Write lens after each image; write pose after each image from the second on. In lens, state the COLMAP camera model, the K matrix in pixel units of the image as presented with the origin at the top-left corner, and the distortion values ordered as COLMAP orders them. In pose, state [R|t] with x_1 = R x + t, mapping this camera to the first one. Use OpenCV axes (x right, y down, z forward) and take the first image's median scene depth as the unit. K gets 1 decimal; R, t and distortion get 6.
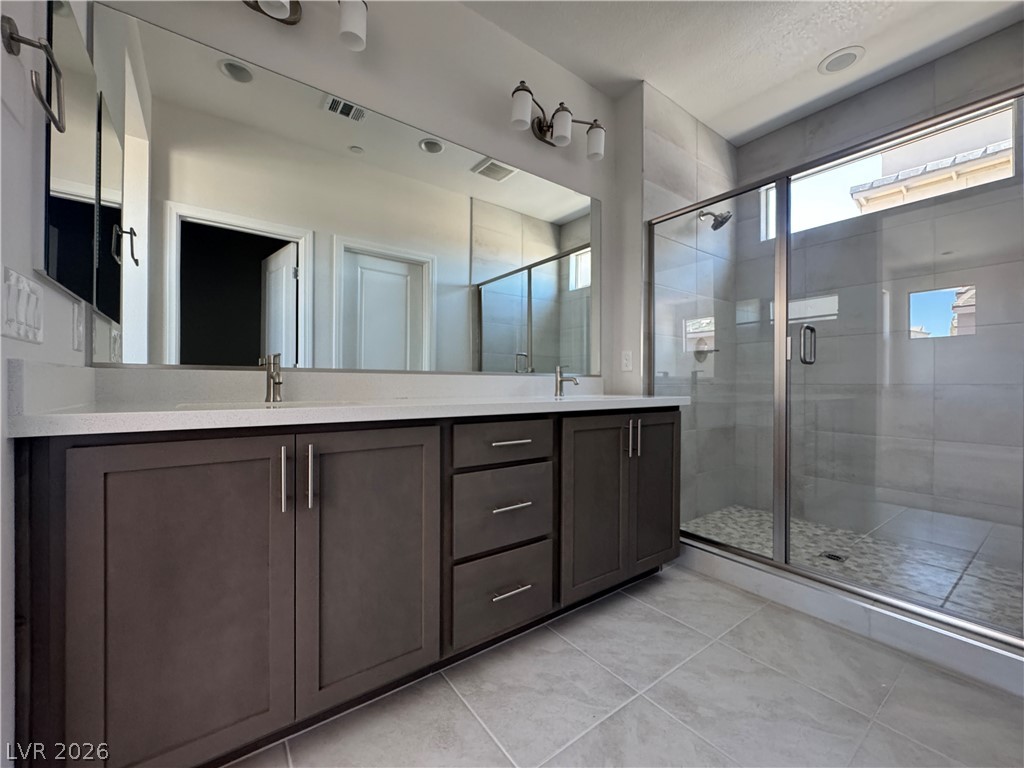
lens RADIAL K [[410.5, 0, 512.3], [0, 410.5, 385.7], [0, 0, 1]] dist [-0.000962, -0.000224]
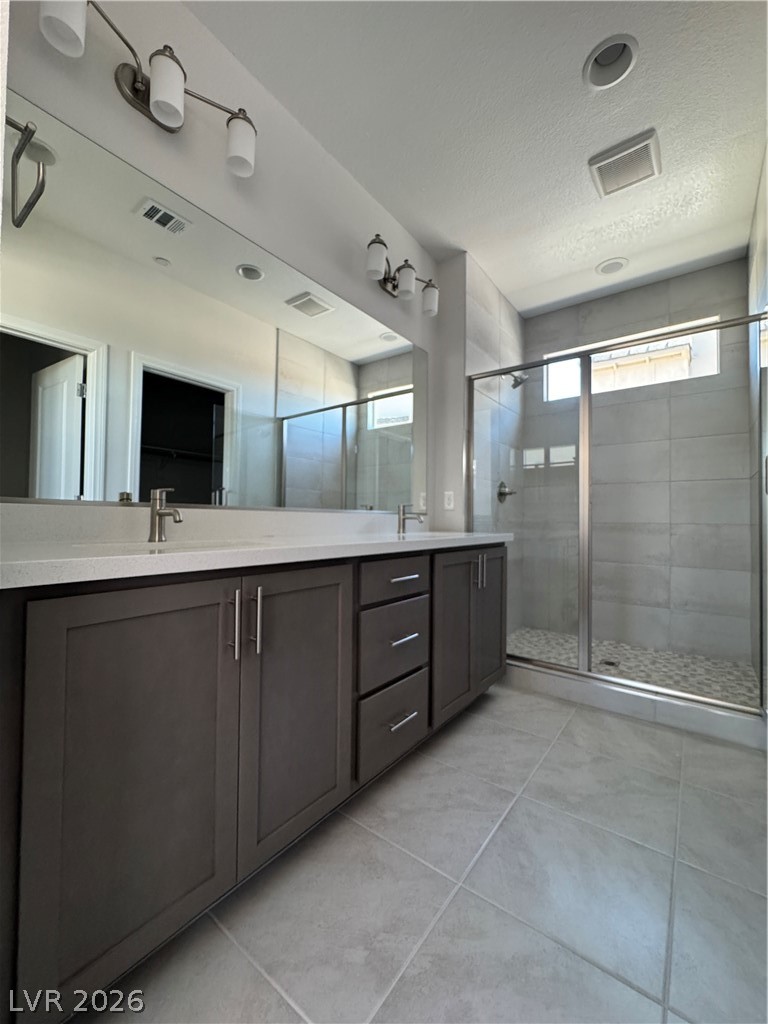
lens RADIAL K [[410.5, 0, 391.0], [0, 410.5, 512.8], [0, 0, 1]] dist [-0.000962, -0.000224]
pose [[0.959746, 0.011623, 0.280629, -0.195555], [-0.006129, 0.999772, -0.020449, -0.005203], [-0.280802, 0.017906, 0.959599, -0.006341]]
